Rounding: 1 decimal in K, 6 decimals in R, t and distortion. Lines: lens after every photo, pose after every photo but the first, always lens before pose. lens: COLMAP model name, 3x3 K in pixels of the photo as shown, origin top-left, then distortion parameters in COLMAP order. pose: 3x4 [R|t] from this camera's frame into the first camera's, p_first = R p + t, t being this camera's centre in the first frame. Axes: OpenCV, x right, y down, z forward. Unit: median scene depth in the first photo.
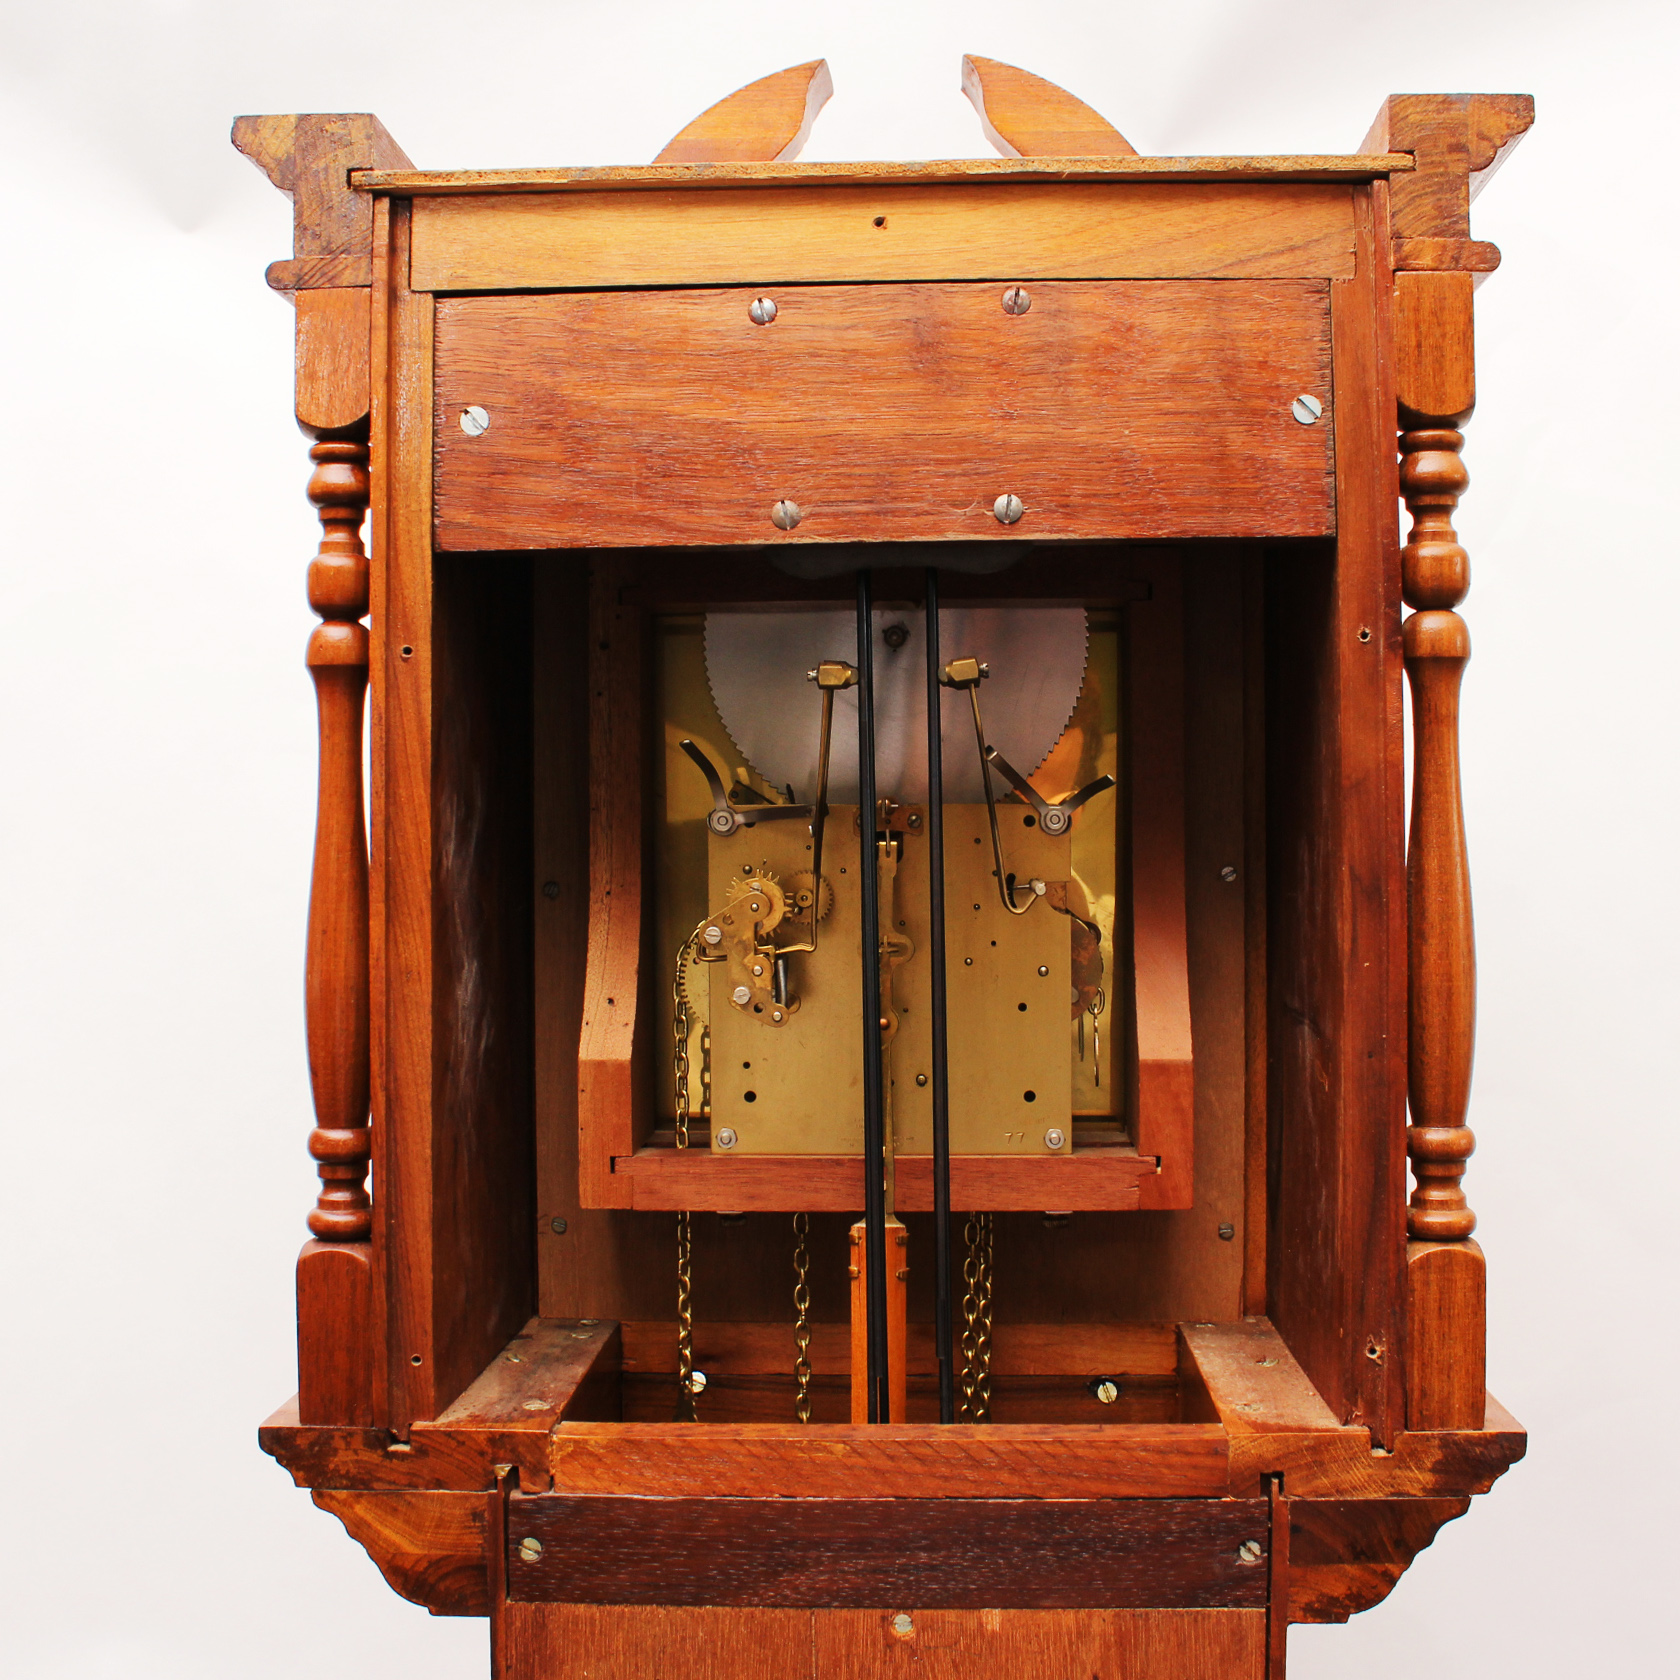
lens RADIAL K [[2239.0, 0, 837.0], [0, 2239.0, 838.0], [0, 0, 1]] dist [-0.119725, 0.000000]
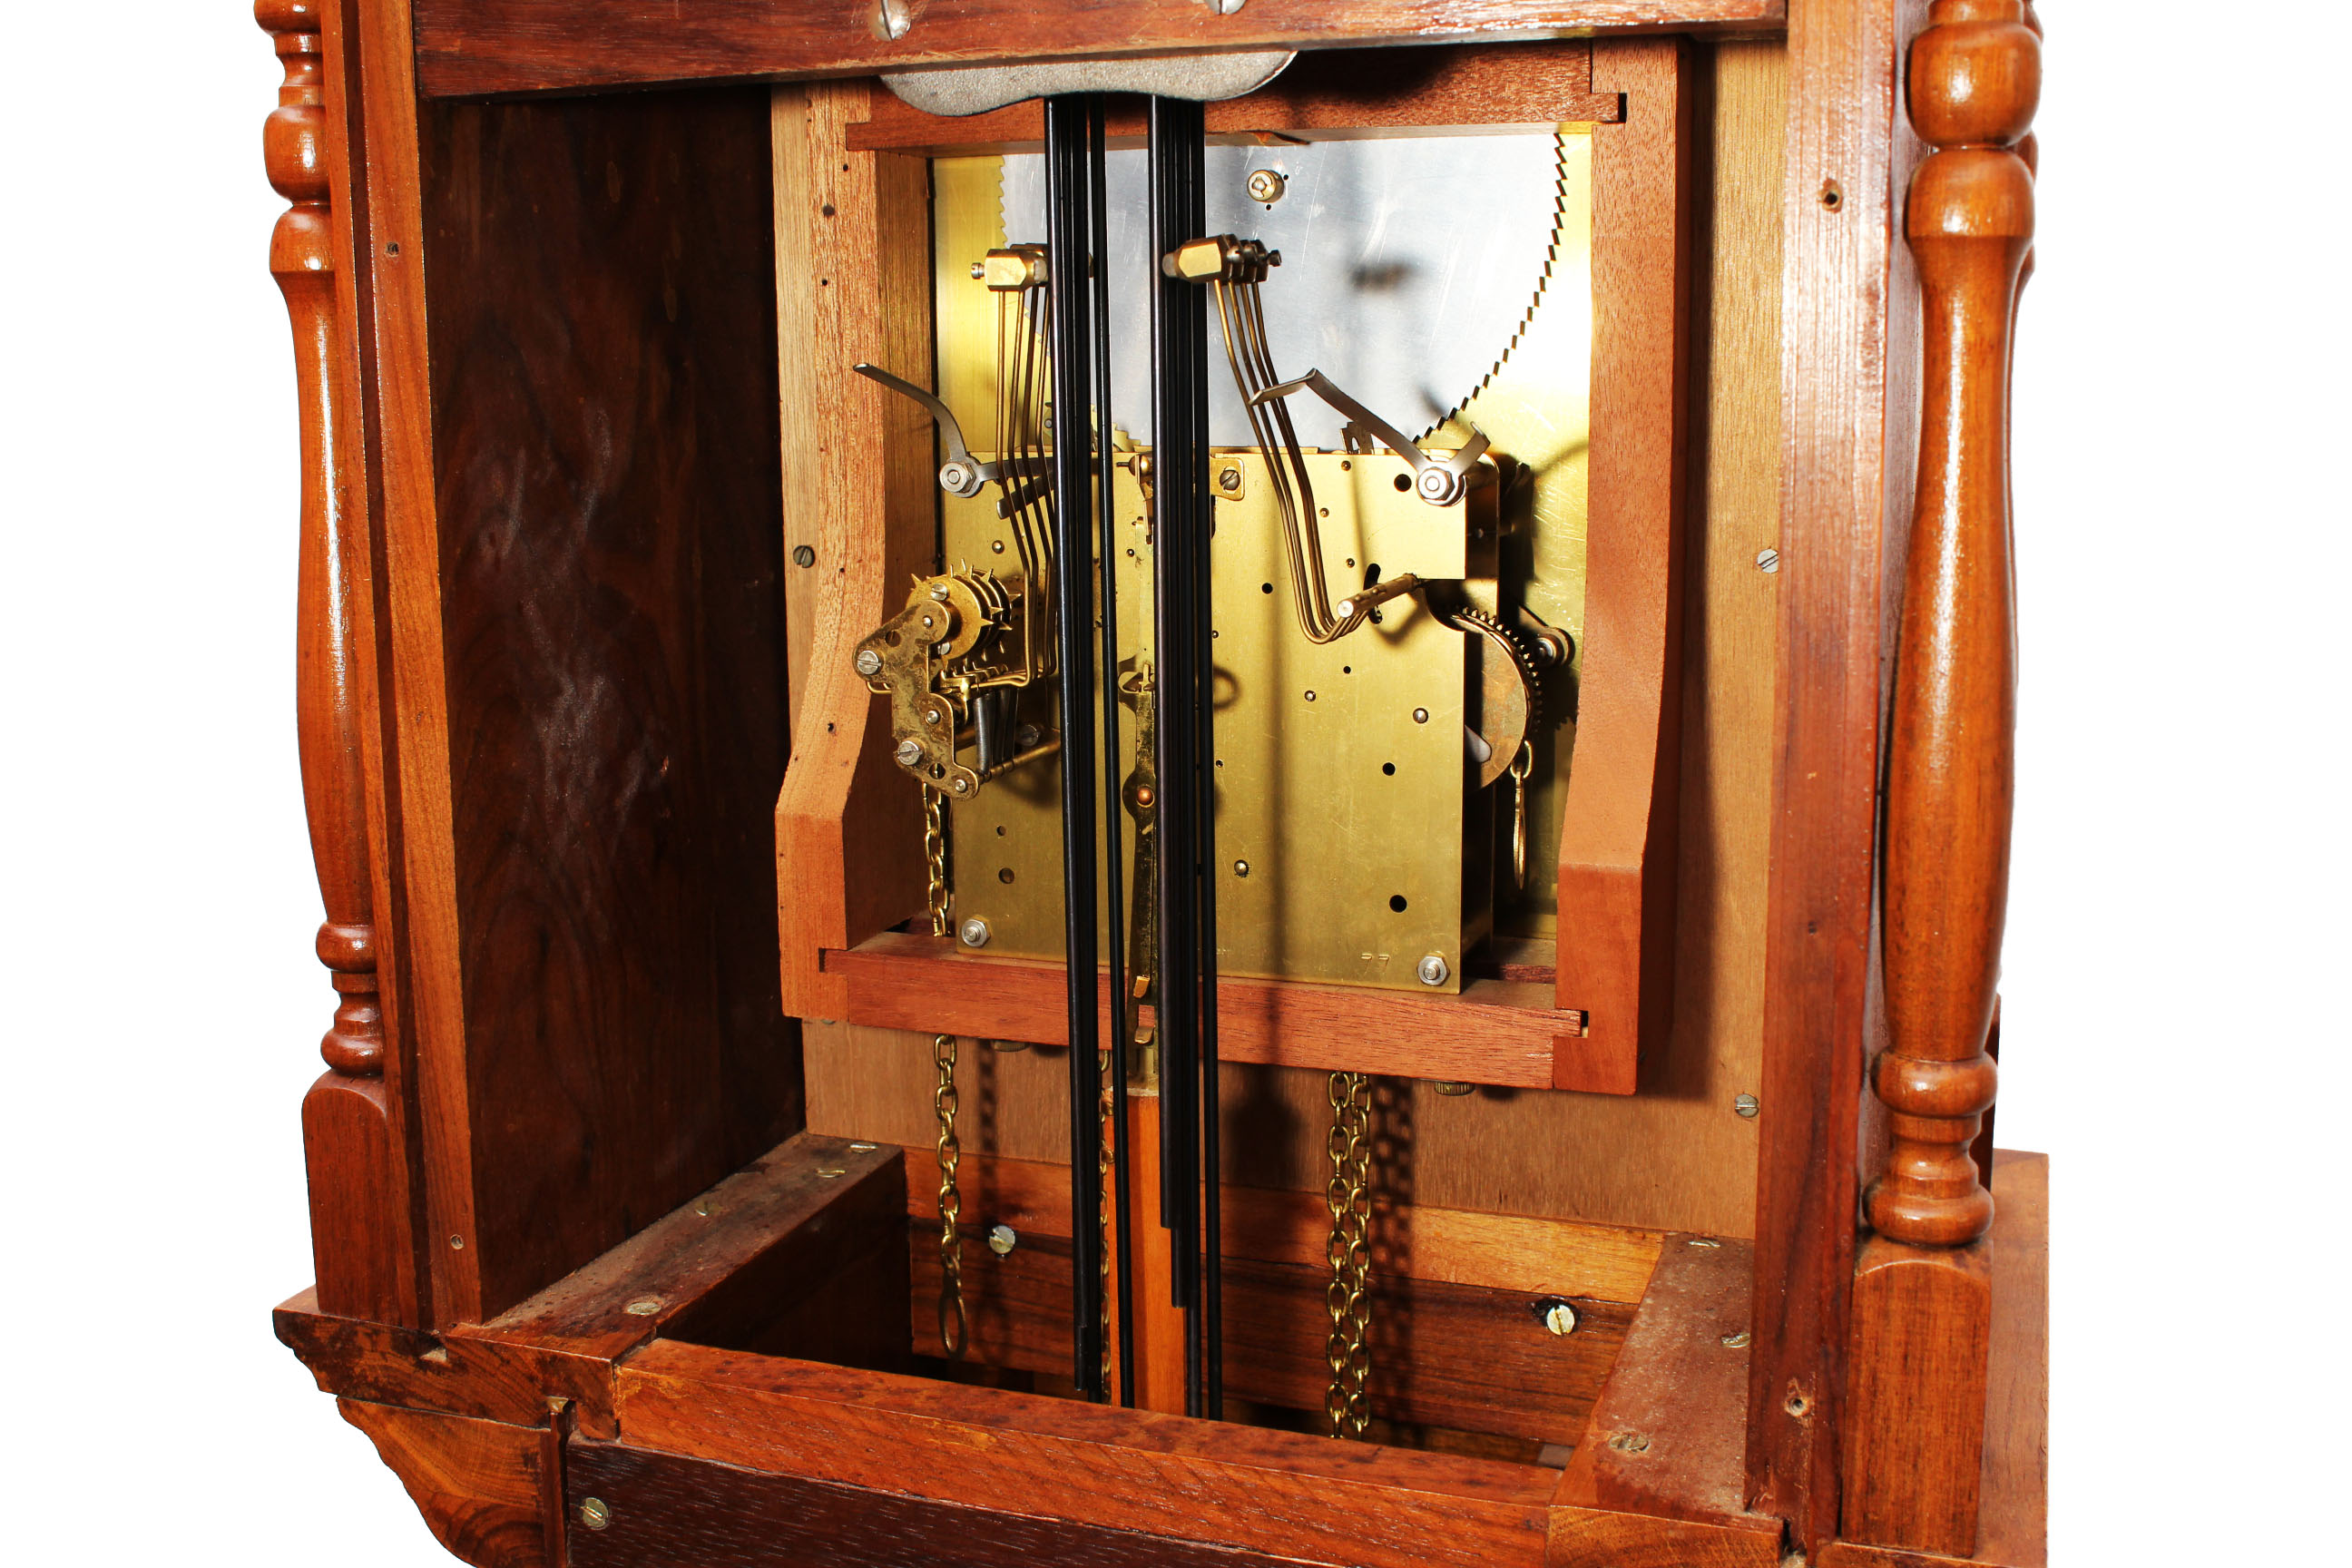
lens RADIAL K [[2476.1, 0, 1177.5], [0, 2476.1, 783.2], [0, 0, 1]] dist [-0.072712, 0.000000]
pose [[0.954047, 0.050838, -0.295314, 0.269286], [0.003725, 0.983415, 0.181329, -0.058559], [0.299634, -0.174096, 0.938035, 0.343441]]
